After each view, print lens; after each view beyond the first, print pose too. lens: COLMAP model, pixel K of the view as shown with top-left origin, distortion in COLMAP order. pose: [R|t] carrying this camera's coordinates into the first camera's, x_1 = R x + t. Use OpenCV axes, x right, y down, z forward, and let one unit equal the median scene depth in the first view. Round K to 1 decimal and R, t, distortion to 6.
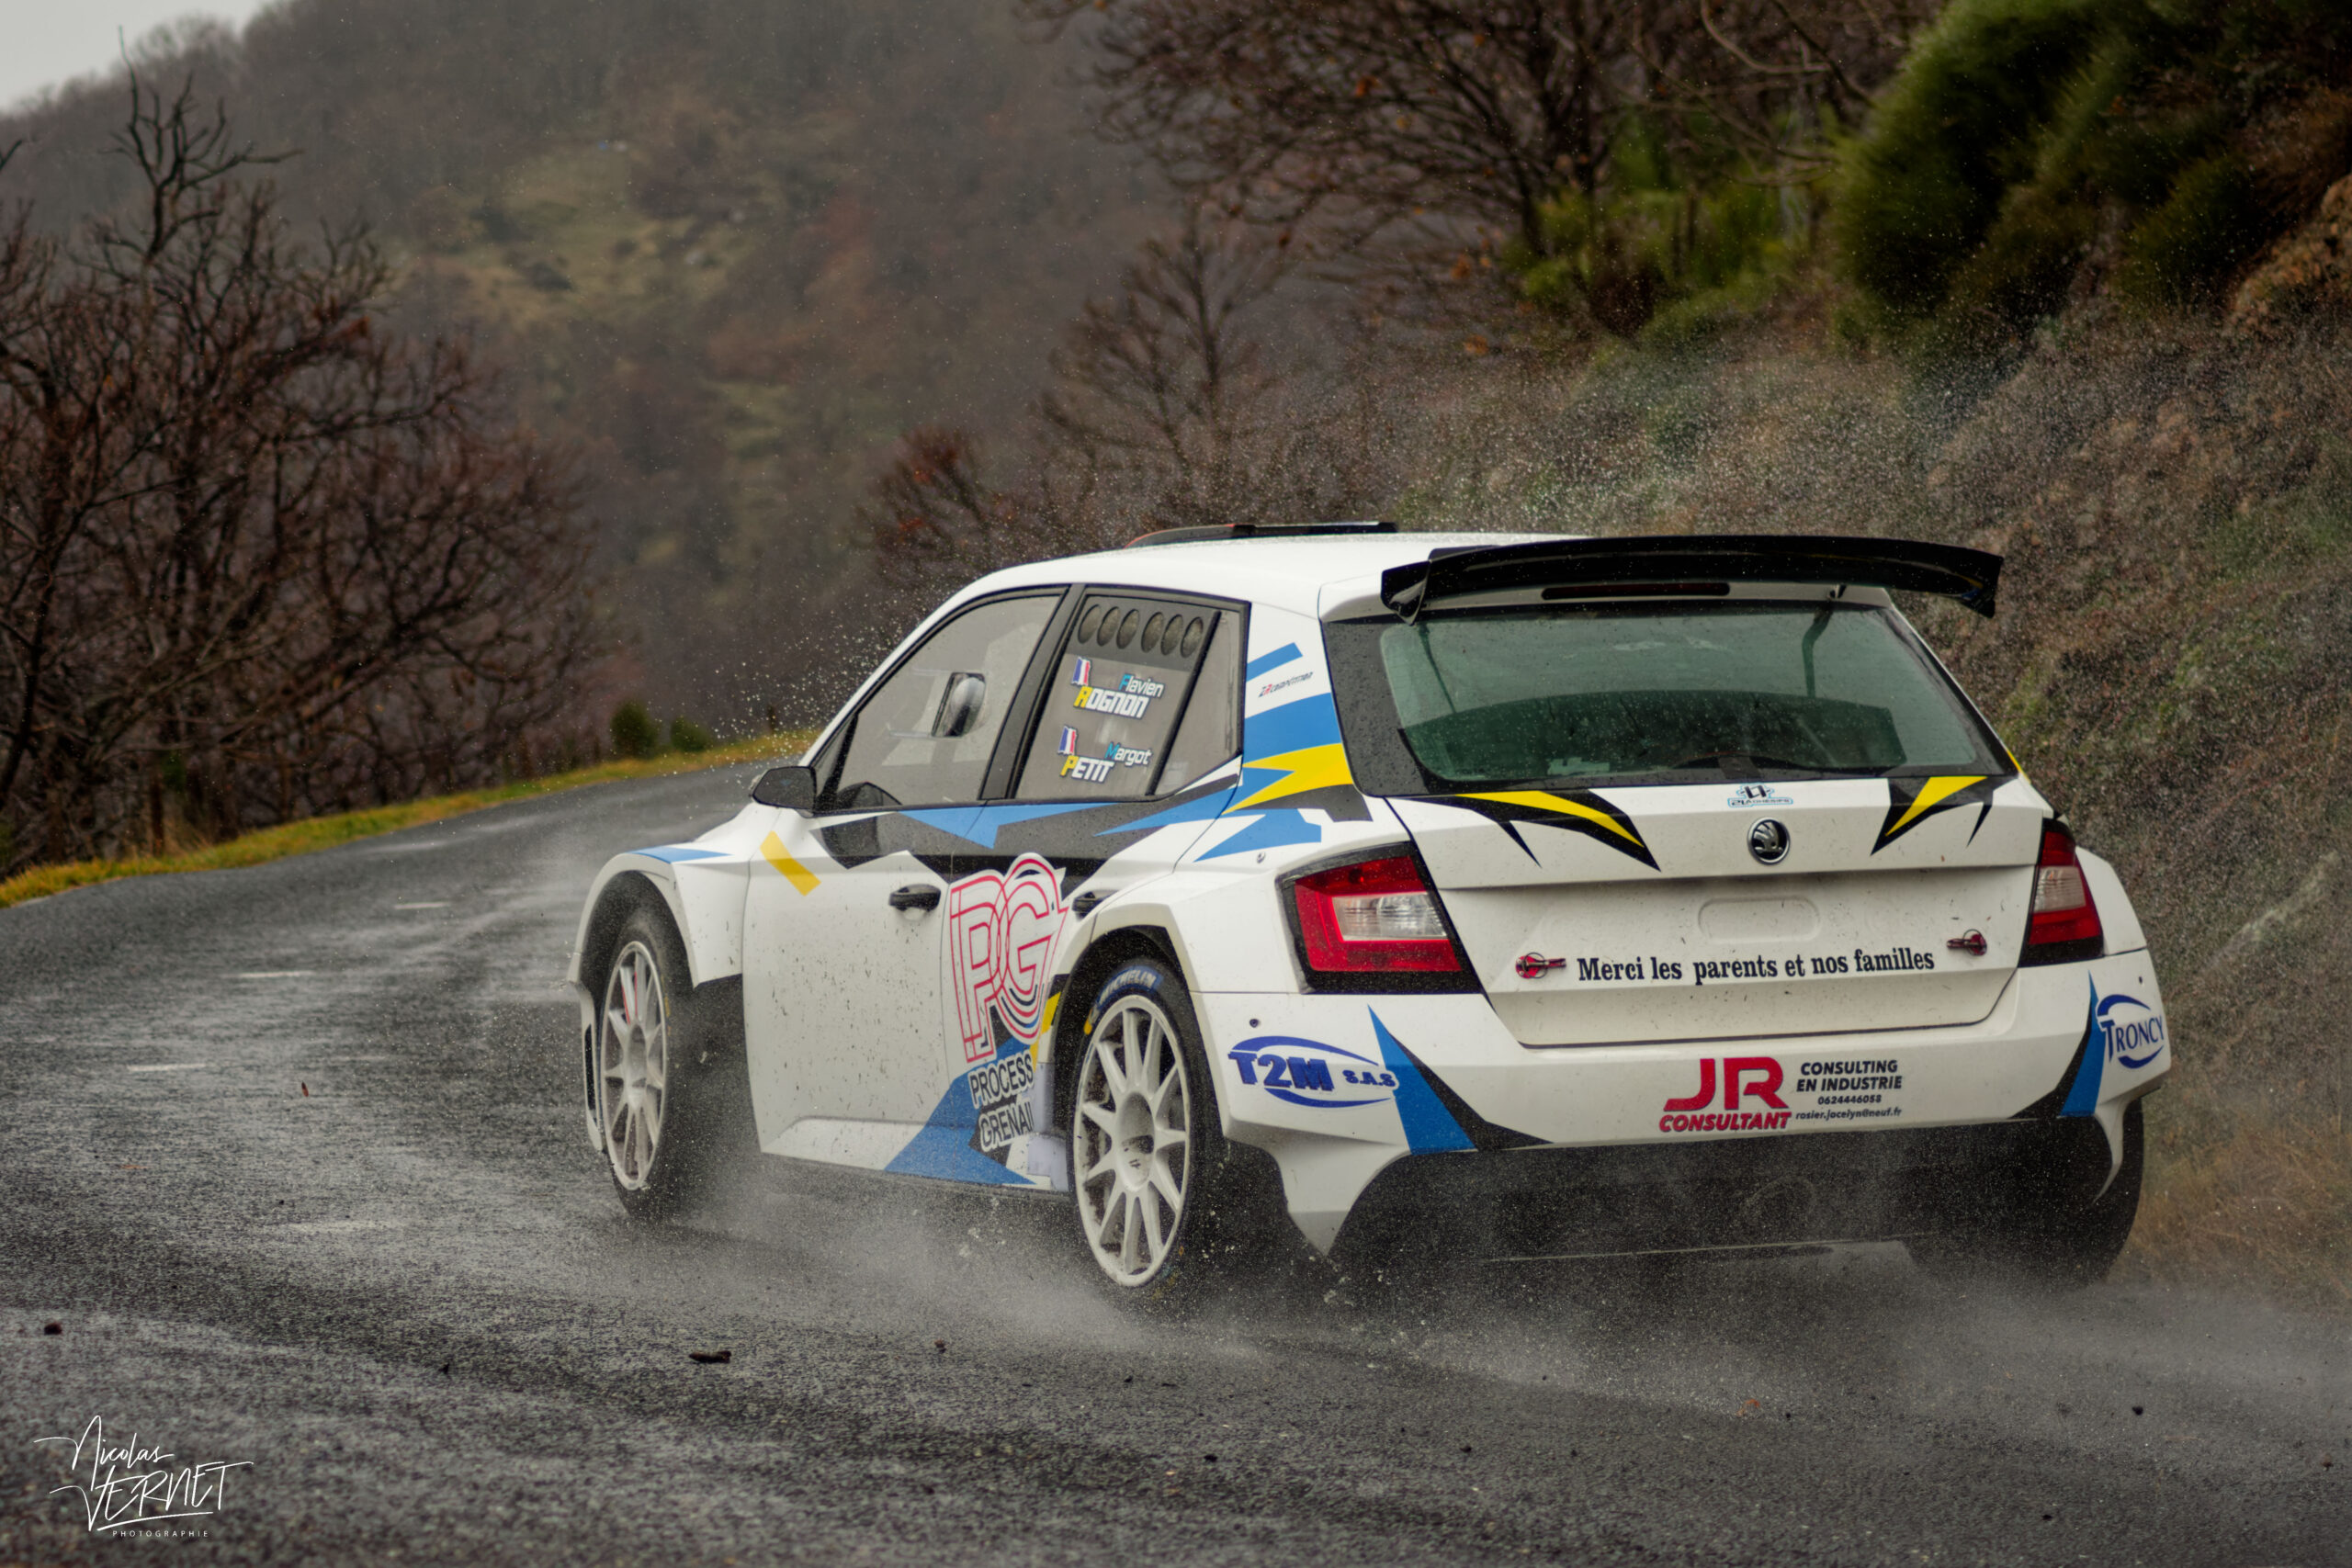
lens RADIAL K [[7126.3, 0, 1178.1], [0, 7126.3, 773.0], [0, 0, 1]] dist [-0.149074, 0.000000]
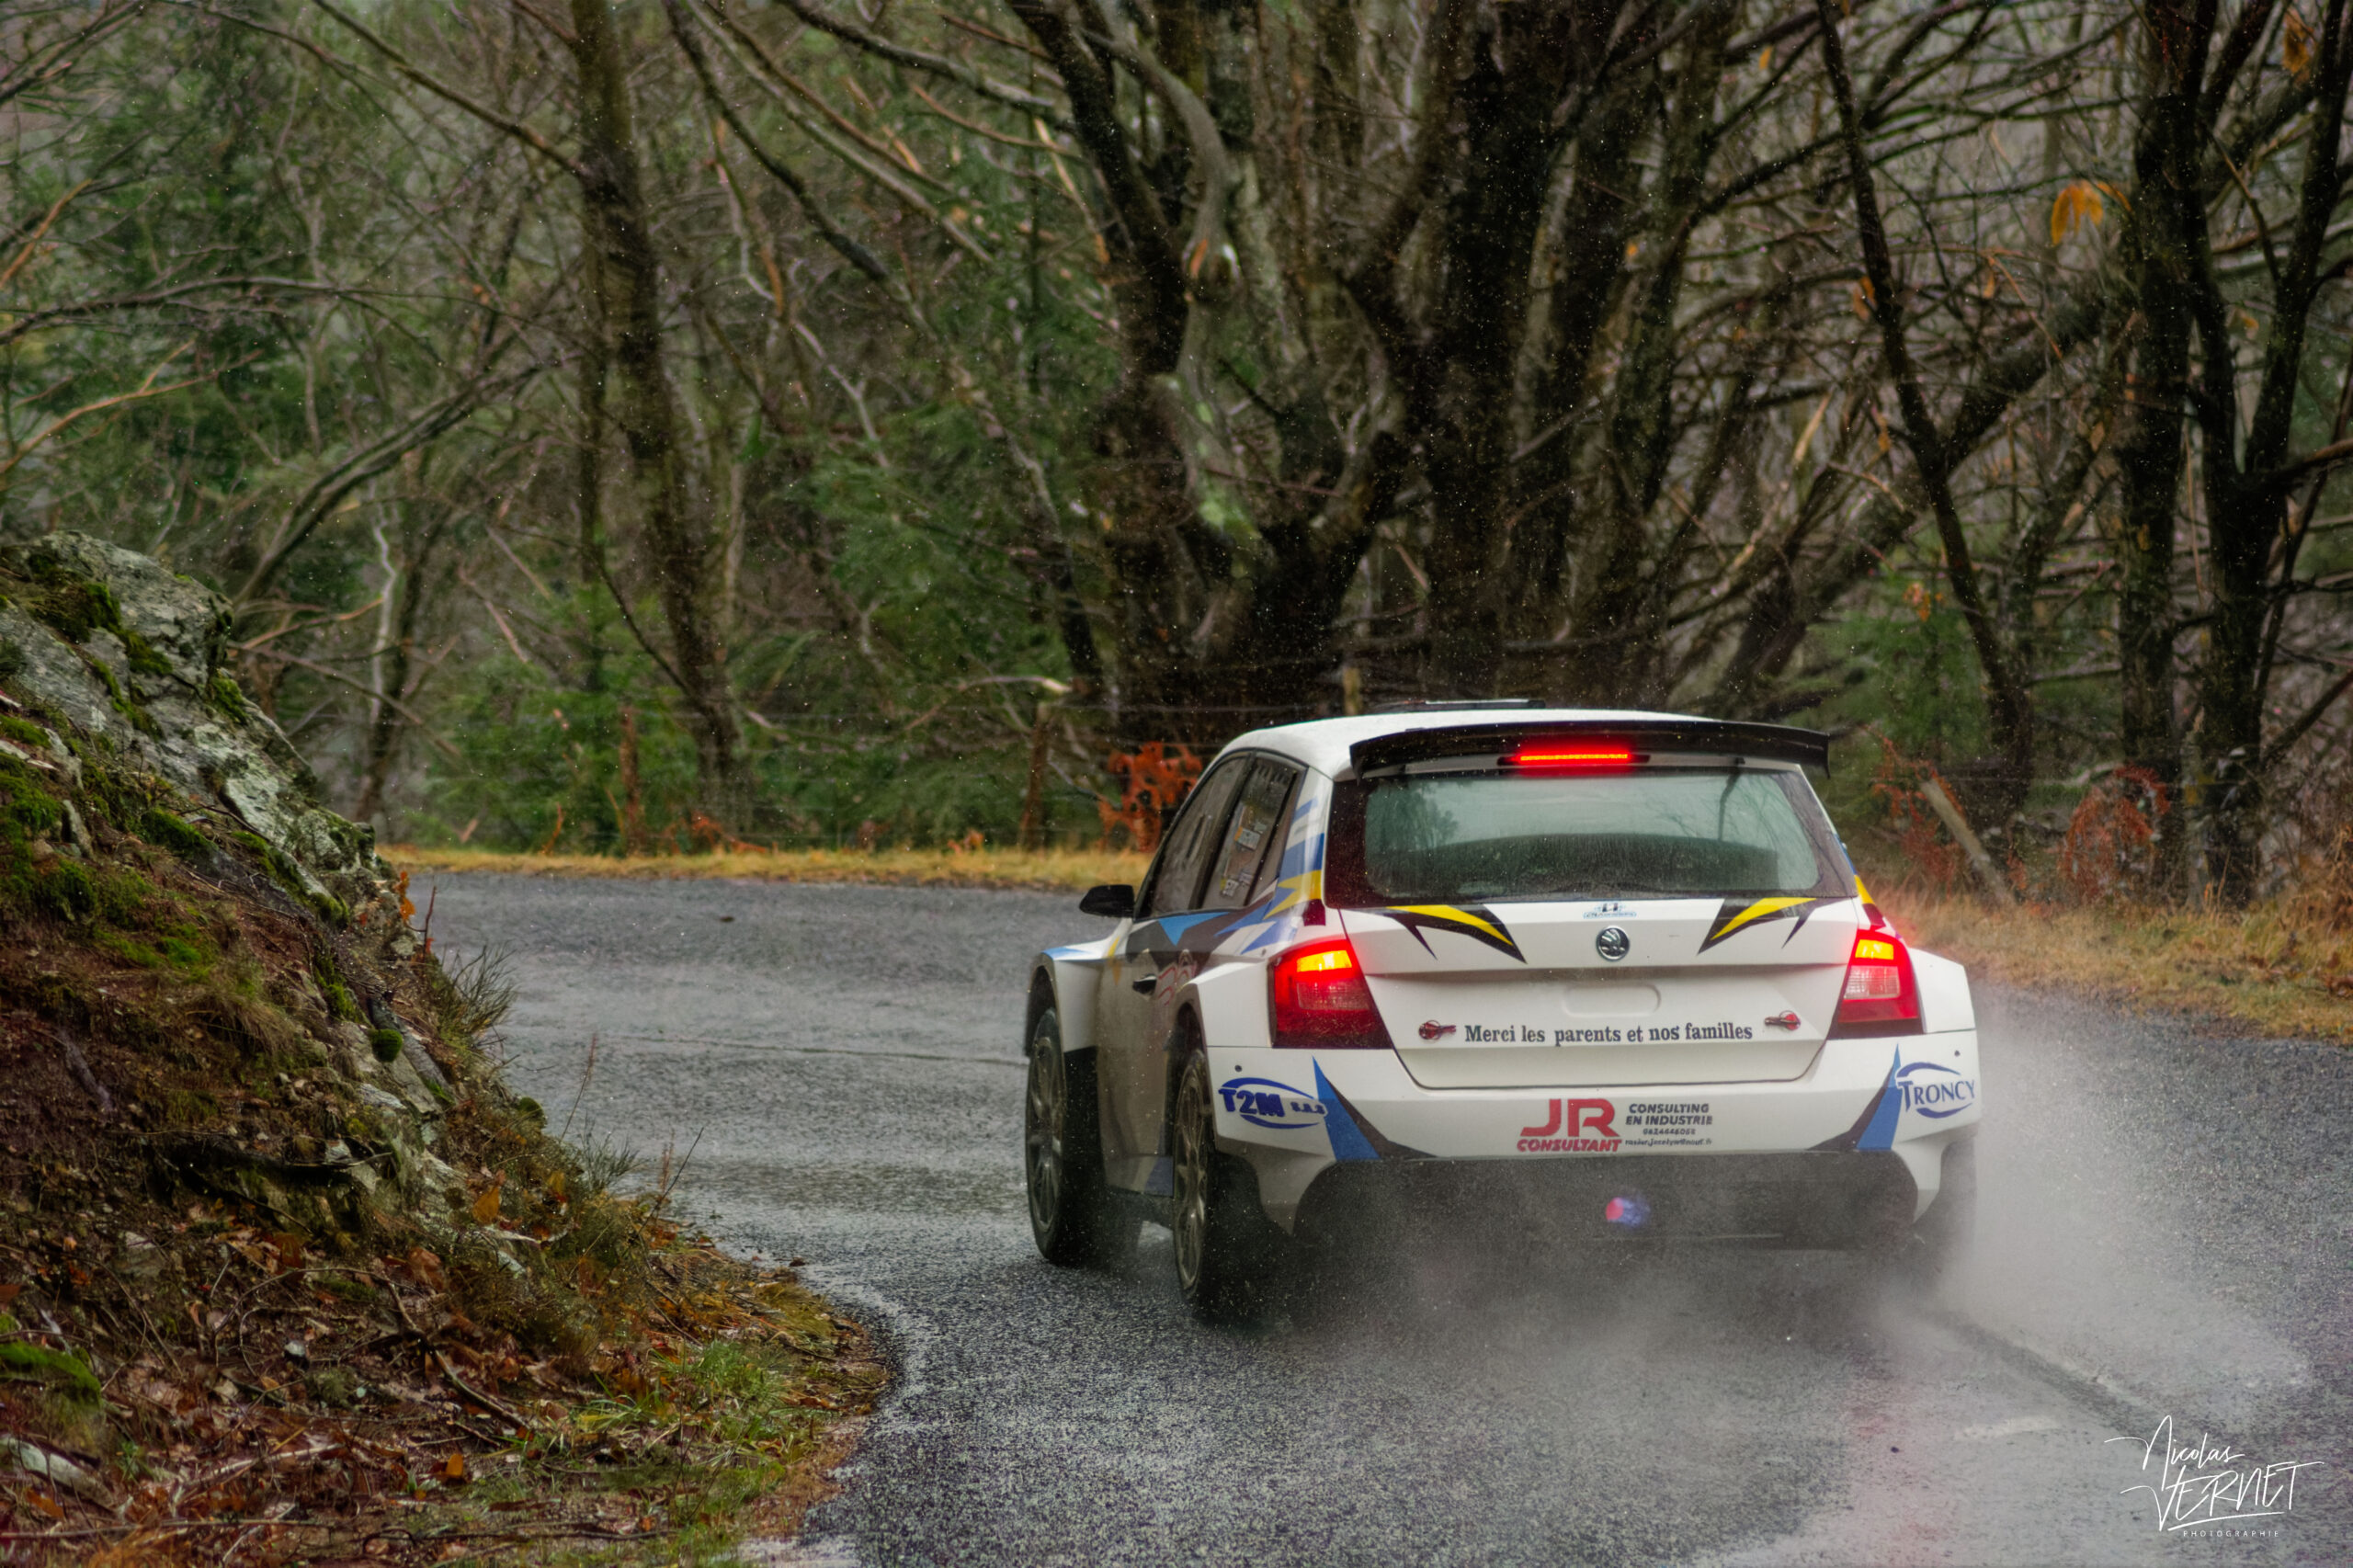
lens RADIAL K [[13459.7, 0, 1175.4], [0, 13459.7, 779.2], [0, 0, 1]] dist [0.843858, 0.000000]
pose [[0.966008, 0.007135, -0.258414, 0.678656], [-0.009337, 0.999930, -0.007293, -0.002455], [0.258344, 0.009458, 0.966007, -1.554911]]
